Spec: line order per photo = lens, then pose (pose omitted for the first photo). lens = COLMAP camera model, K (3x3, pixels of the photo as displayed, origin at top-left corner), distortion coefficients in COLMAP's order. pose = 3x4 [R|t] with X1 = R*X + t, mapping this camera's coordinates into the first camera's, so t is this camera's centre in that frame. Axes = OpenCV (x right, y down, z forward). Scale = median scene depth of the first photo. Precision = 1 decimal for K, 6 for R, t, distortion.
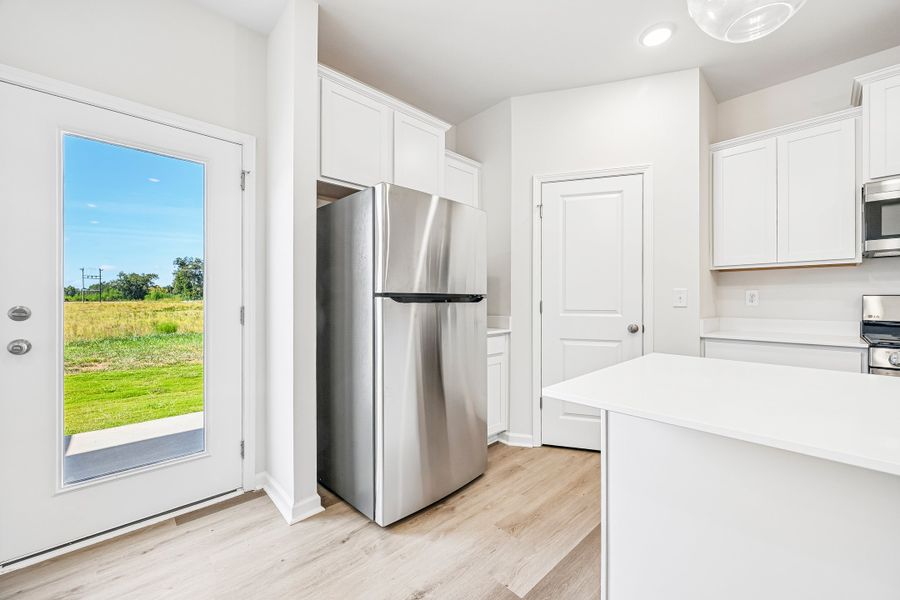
lens RADIAL K [[356.5, 0, 450.0], [0, 356.5, 300.0], [0, 0, 1]] dist [0.000283, -0.000044]
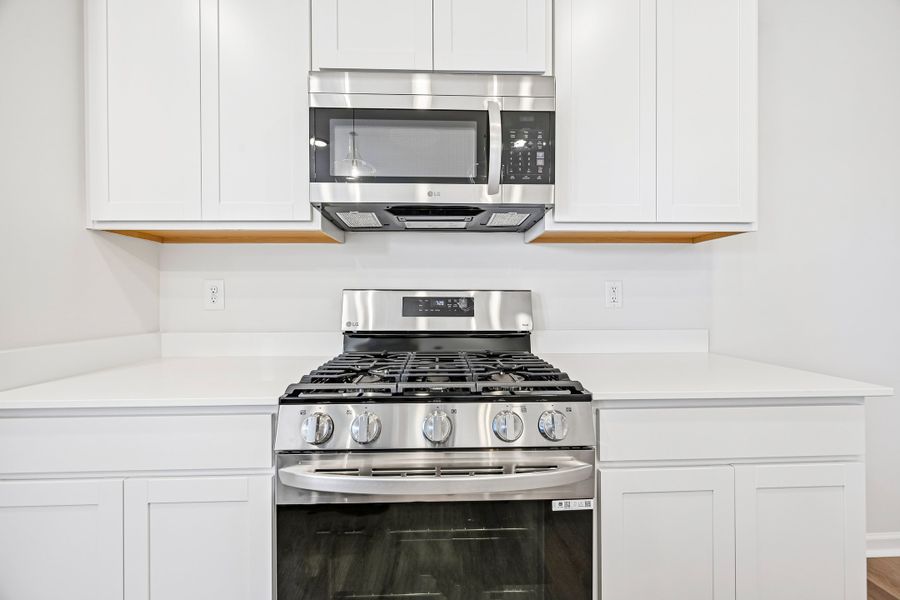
lens RADIAL K [[356.5, 0, 450.0], [0, 356.5, 300.0], [0, 0, 1]] dist [0.000283, -0.000044]
pose [[0.664104, -0.010675, 0.747564, 0.721527], [0.004000, 0.999934, 0.010726, -0.001224], [-0.747630, -0.004133, 0.664103, 0.399973]]
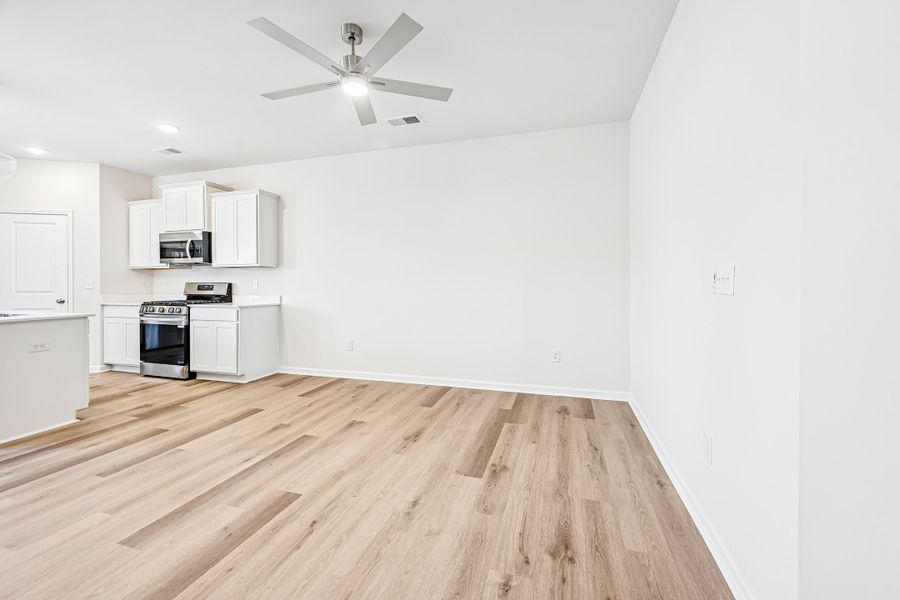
lens RADIAL K [[359.9, 0, 450.7], [0, 359.9, 285.1], [0, 0, 1]] dist [0.000458, 0.000084]
pose [[0.868263, -0.003697, 0.496090, 1.295574], [0.003646, 0.999993, 0.001071, 0.004190], [-0.496091, 0.000879, 0.868270, -1.515164]]
